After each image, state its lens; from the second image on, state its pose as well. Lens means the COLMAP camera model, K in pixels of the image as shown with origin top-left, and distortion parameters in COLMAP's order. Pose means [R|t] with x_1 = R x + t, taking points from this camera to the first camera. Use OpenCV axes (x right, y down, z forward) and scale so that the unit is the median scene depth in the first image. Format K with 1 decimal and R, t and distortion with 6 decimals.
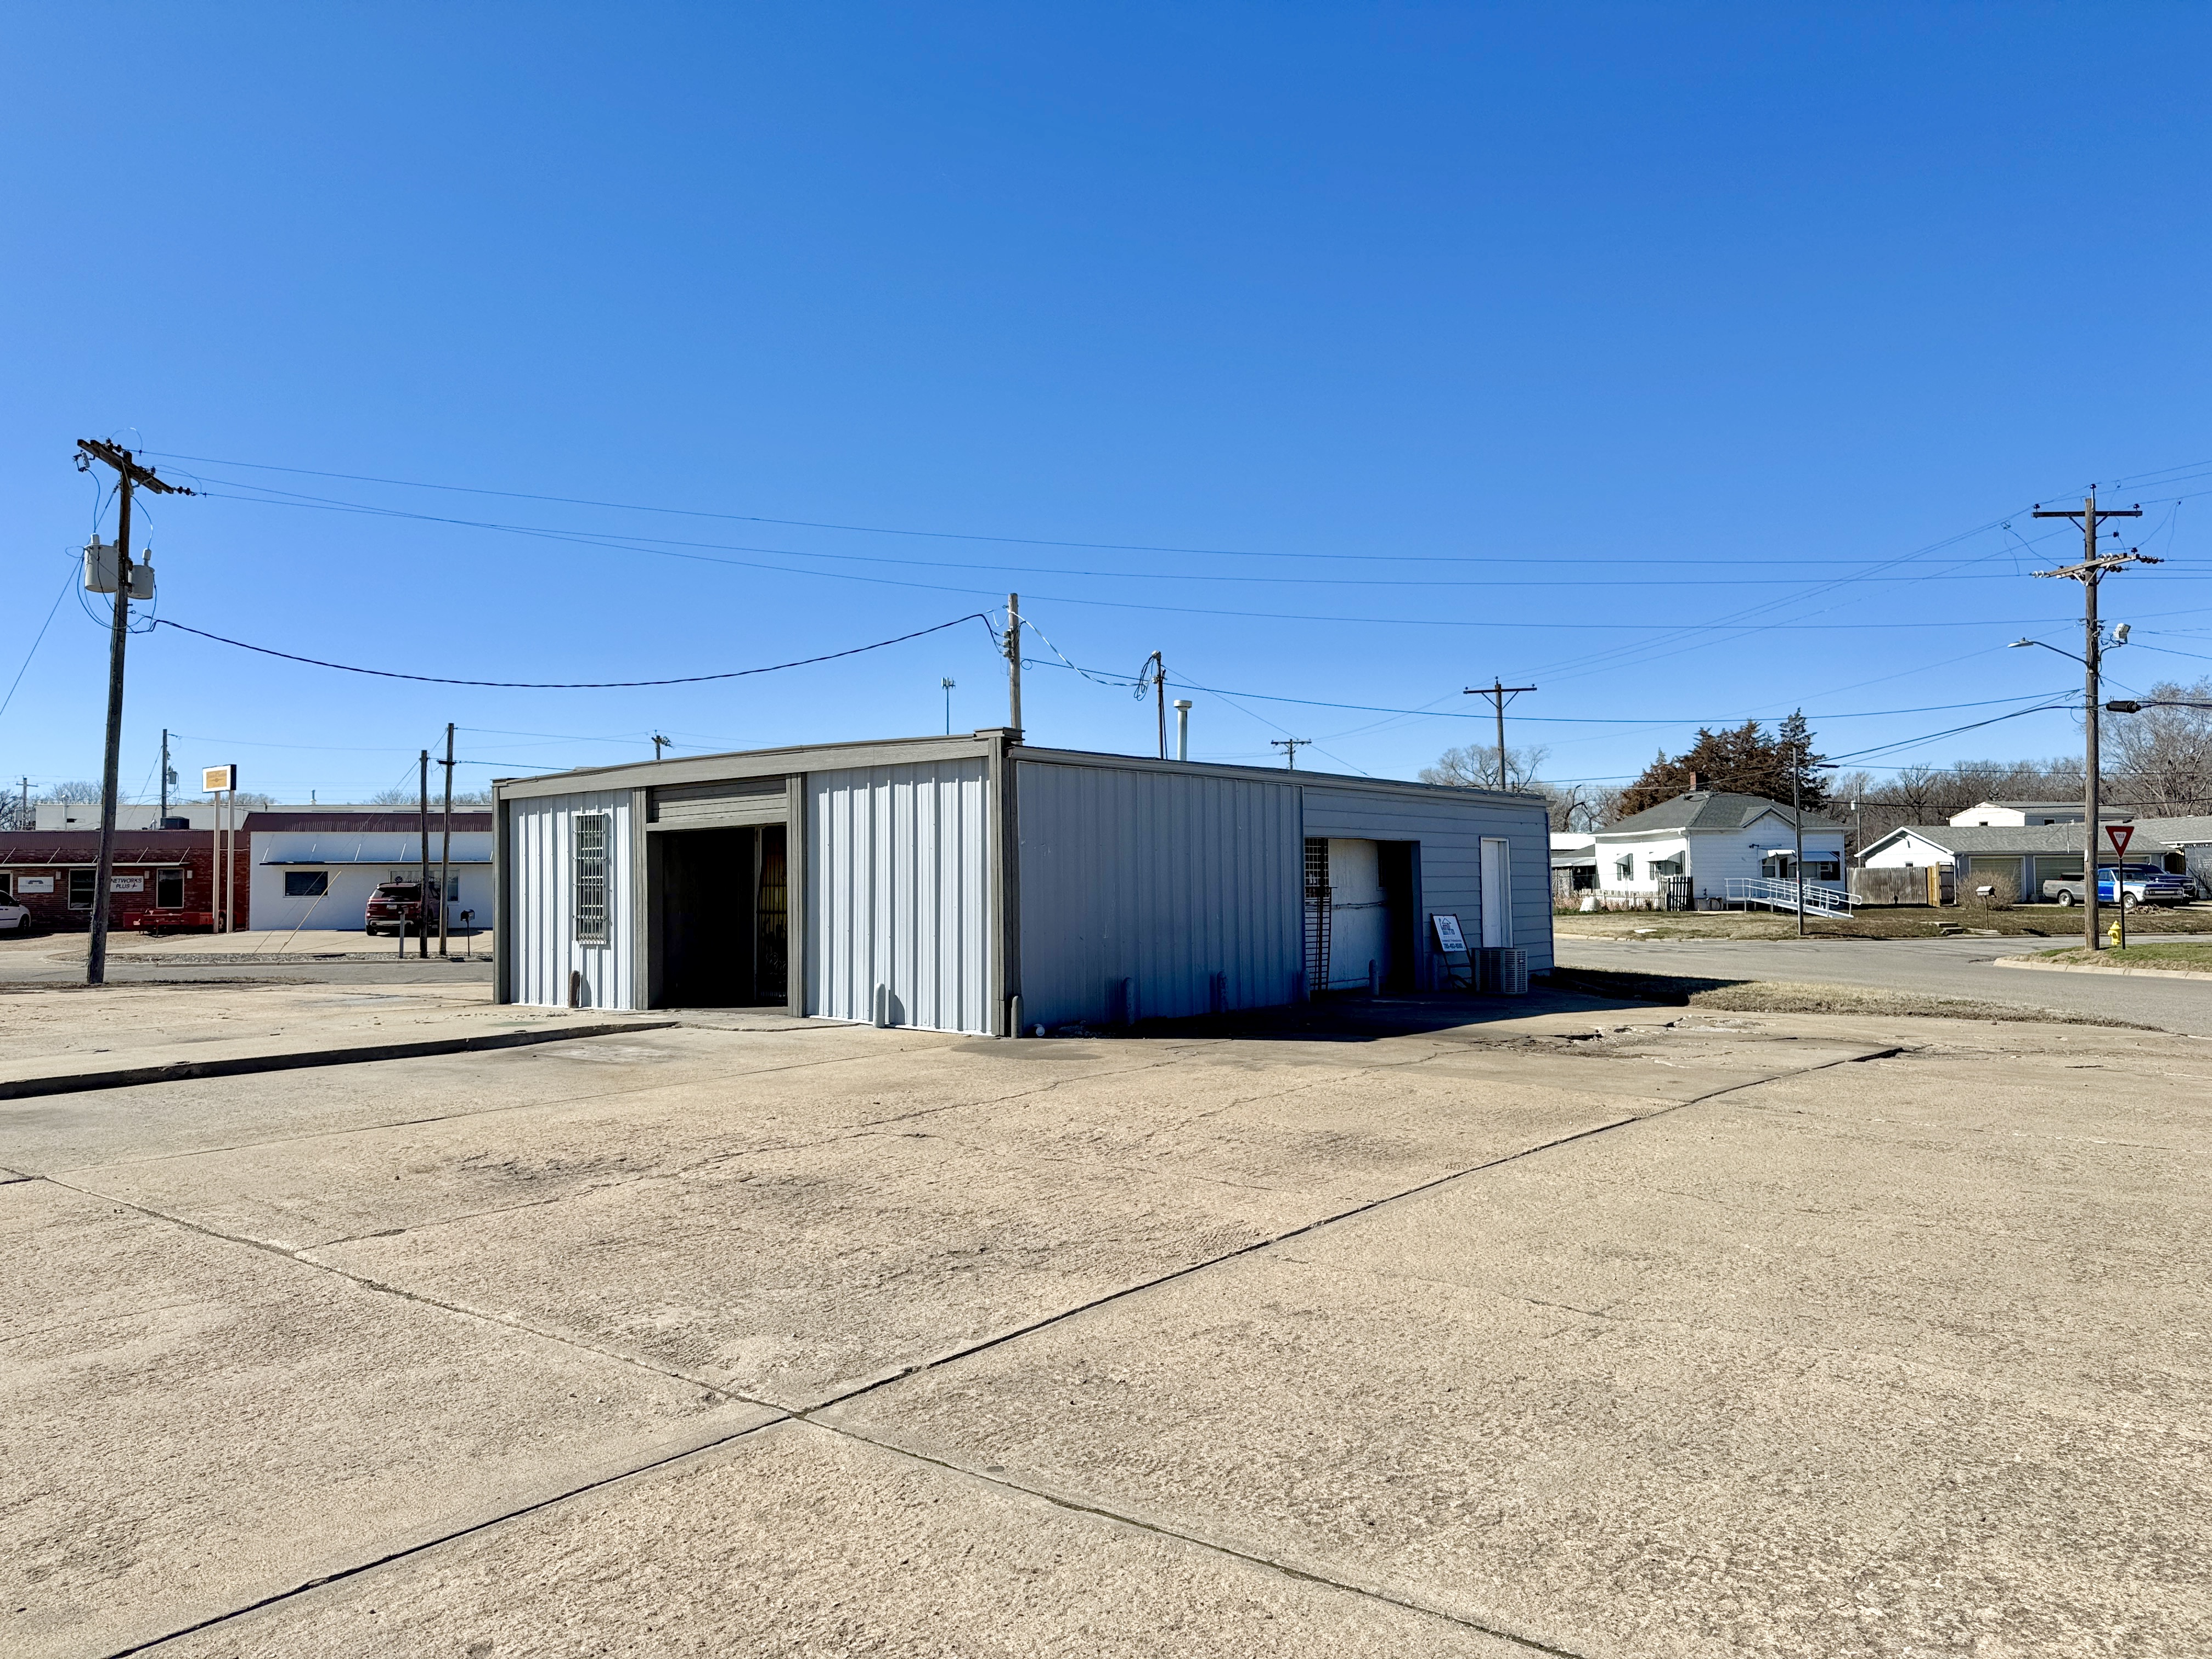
lens RADIAL K [[1560.1, 0, 1106.0], [0, 1560.1, 829.5], [0, 0, 1]] dist [0.022856, 0.004457]
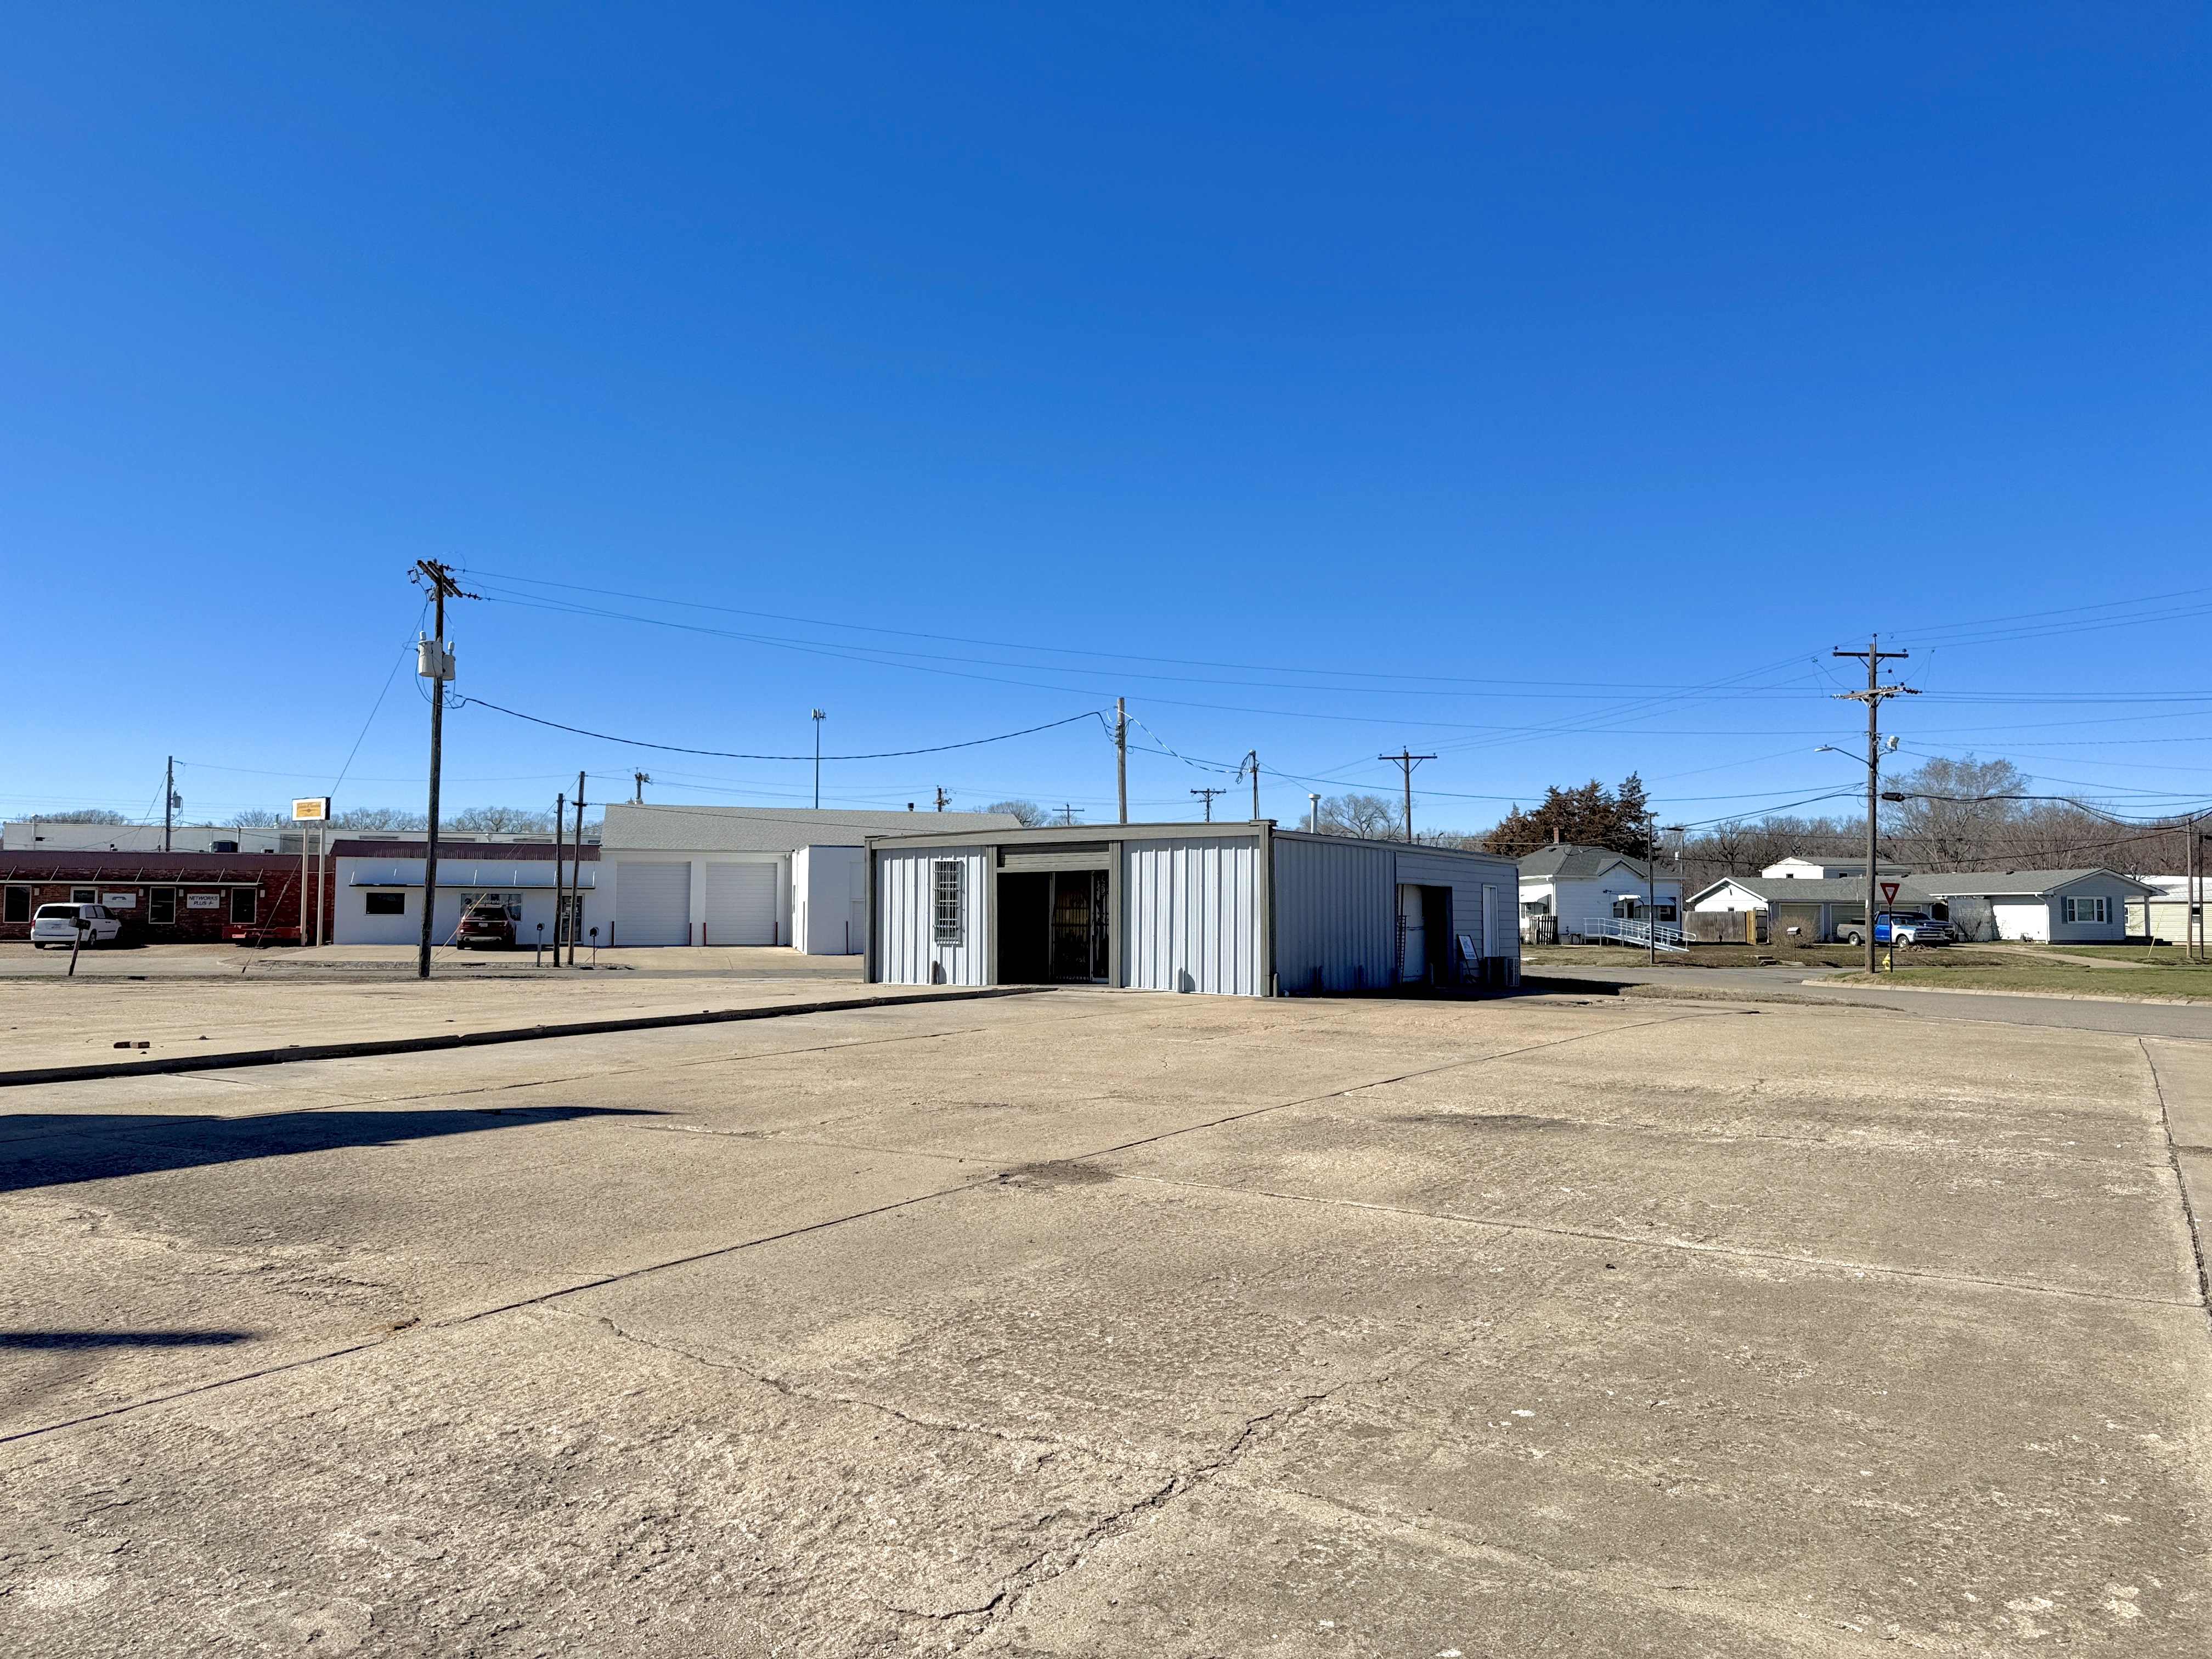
lens RADIAL K [[1558.9, 0, 1110.0], [0, 1558.9, 840.5], [0, 0, 1]] dist [0.061699, -0.001748]
pose [[0.994297, 0.020587, 0.104636, -0.120358], [-0.019042, 0.999695, -0.015739, -0.003042], [-0.104928, 0.013656, 0.994386, -0.202949]]
